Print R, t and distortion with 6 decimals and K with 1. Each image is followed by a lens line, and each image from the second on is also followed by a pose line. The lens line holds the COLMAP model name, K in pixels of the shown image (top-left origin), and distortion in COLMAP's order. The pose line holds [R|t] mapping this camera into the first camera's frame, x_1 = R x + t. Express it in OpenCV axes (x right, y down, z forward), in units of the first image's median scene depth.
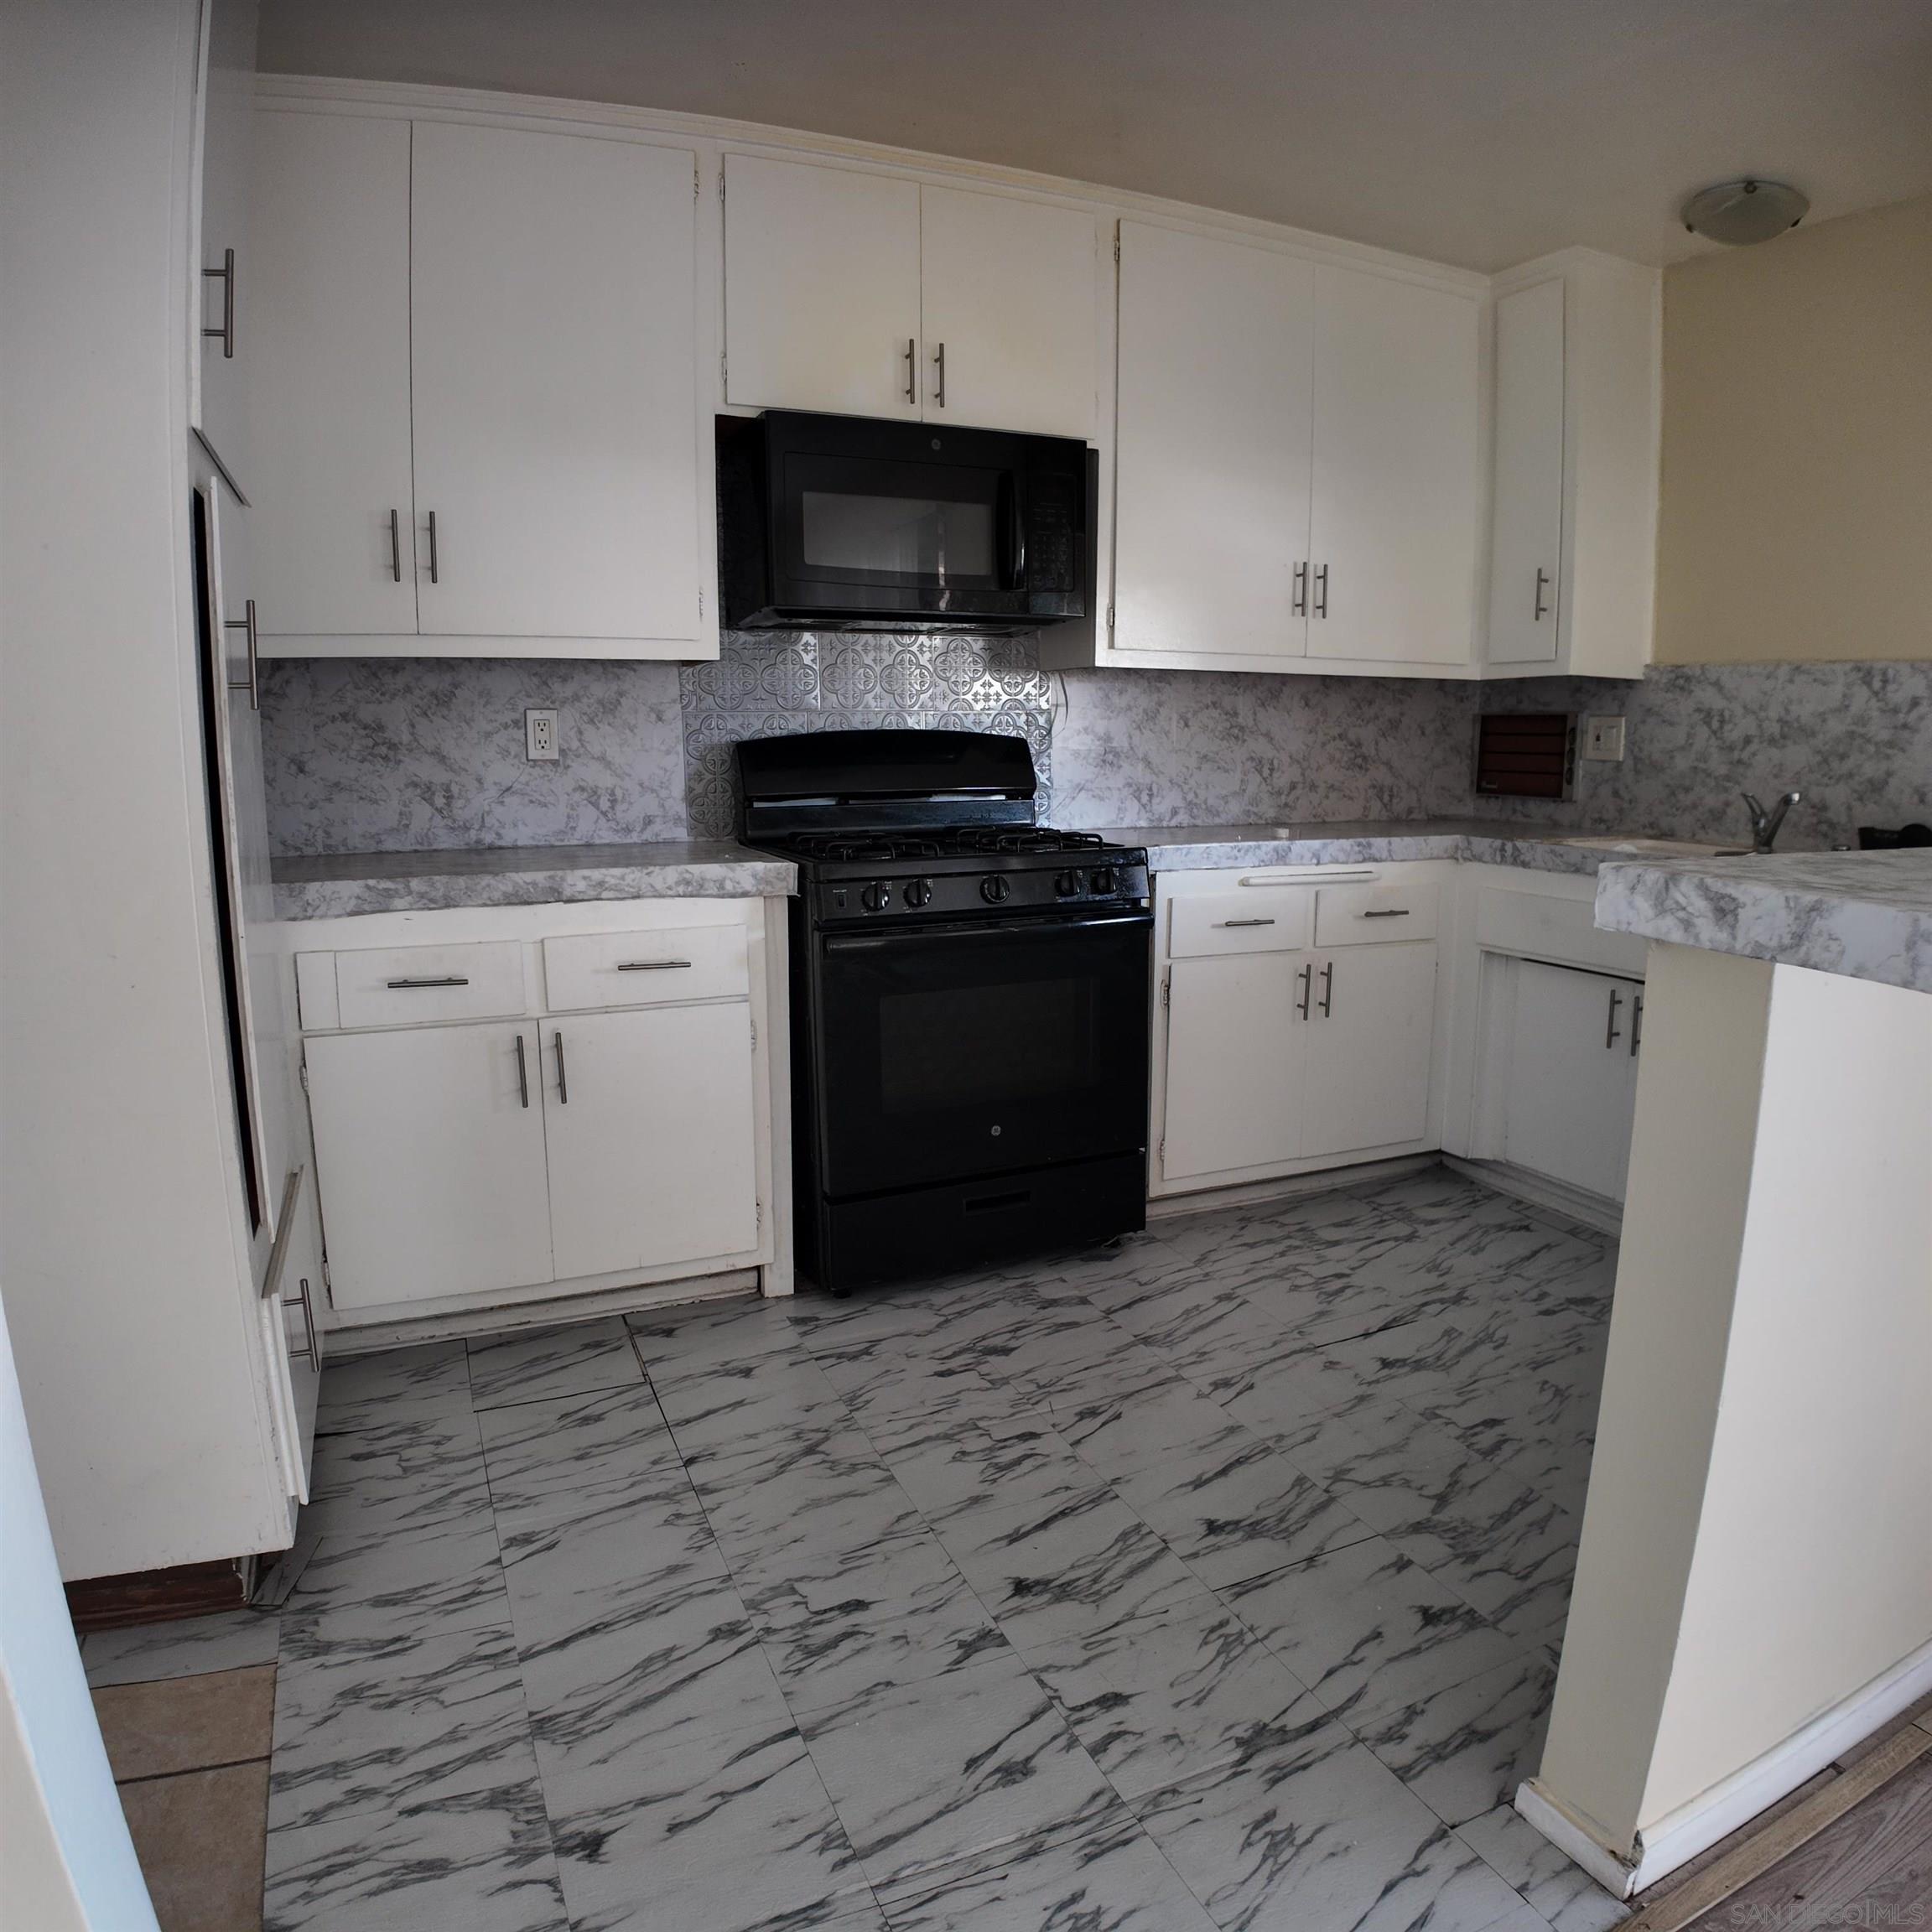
lens RADIAL K [[1301.5, 0, 955.4], [0, 1301.5, 966.2], [0, 0, 1]] dist [-0.097647, -0.017198]
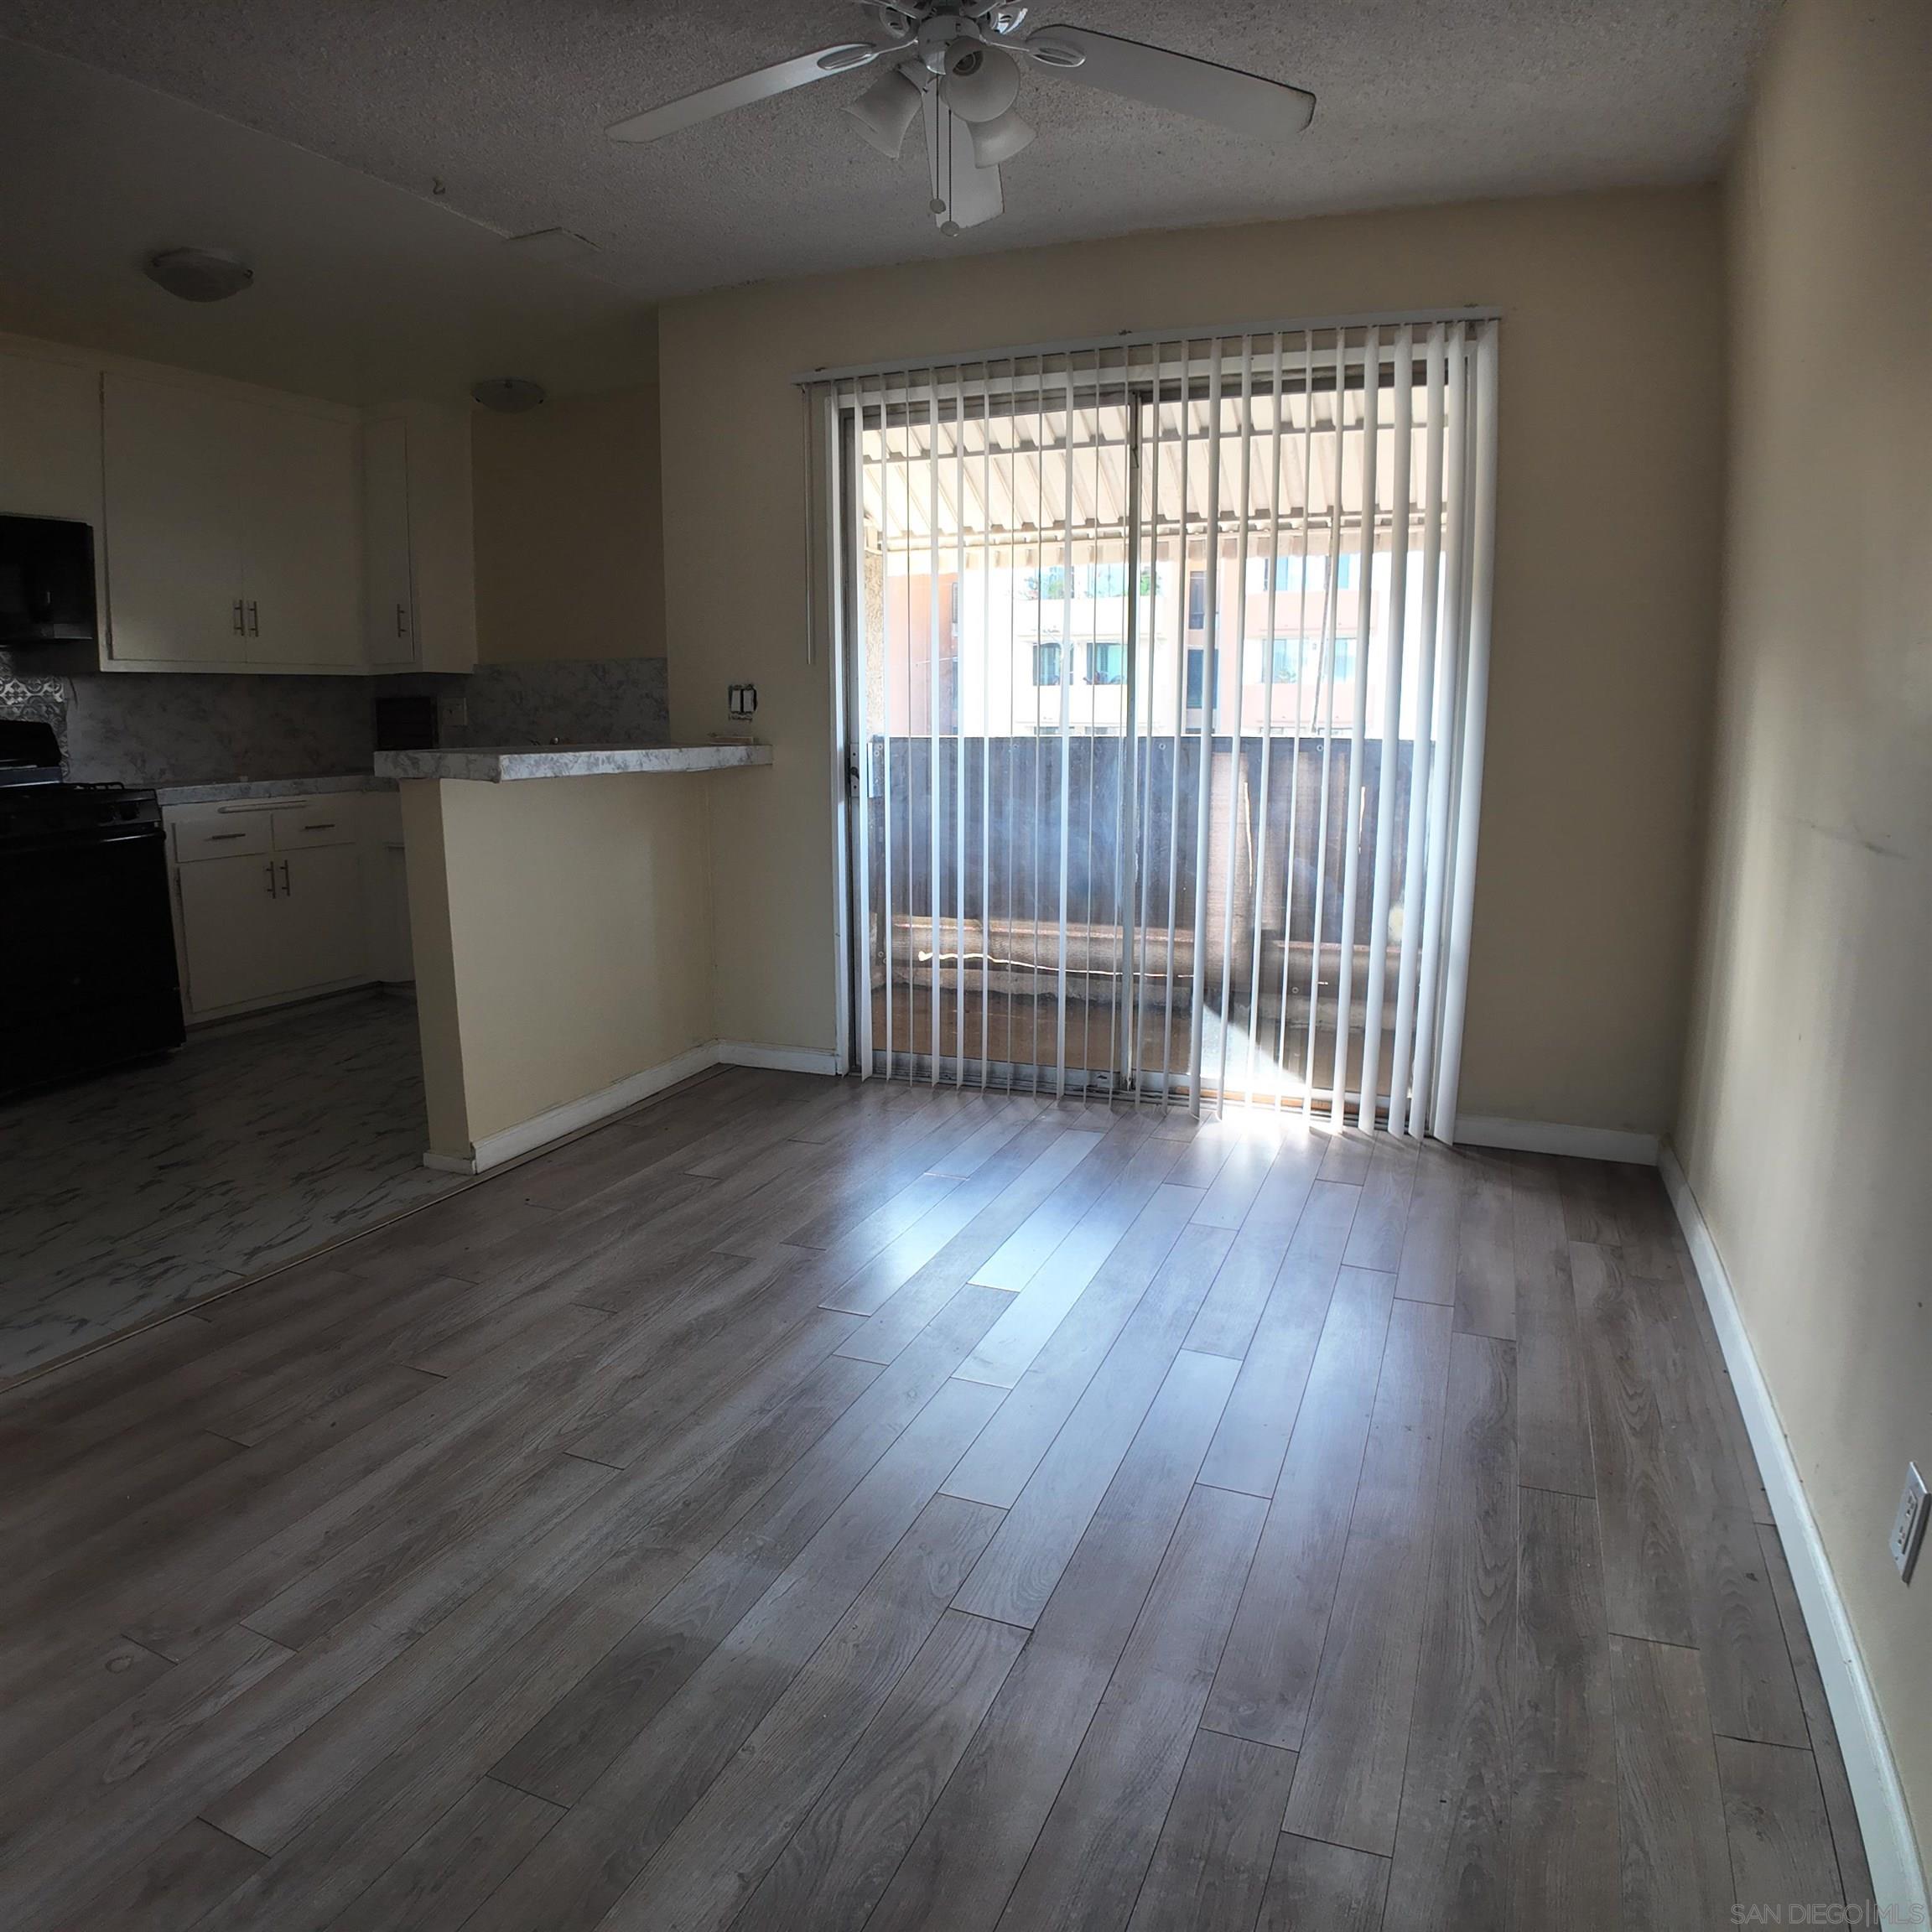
lens RADIAL K [[1301.5, 0, 955.4], [0, 1301.5, 966.2], [0, 0, 1]] dist [-0.097647, -0.017198]
pose [[0.720610, -0.127422, 0.681531, -0.174303], [0.119431, 0.991087, 0.059018, 0.125884], [-0.682976, 0.038867, 0.729406, -0.628766]]
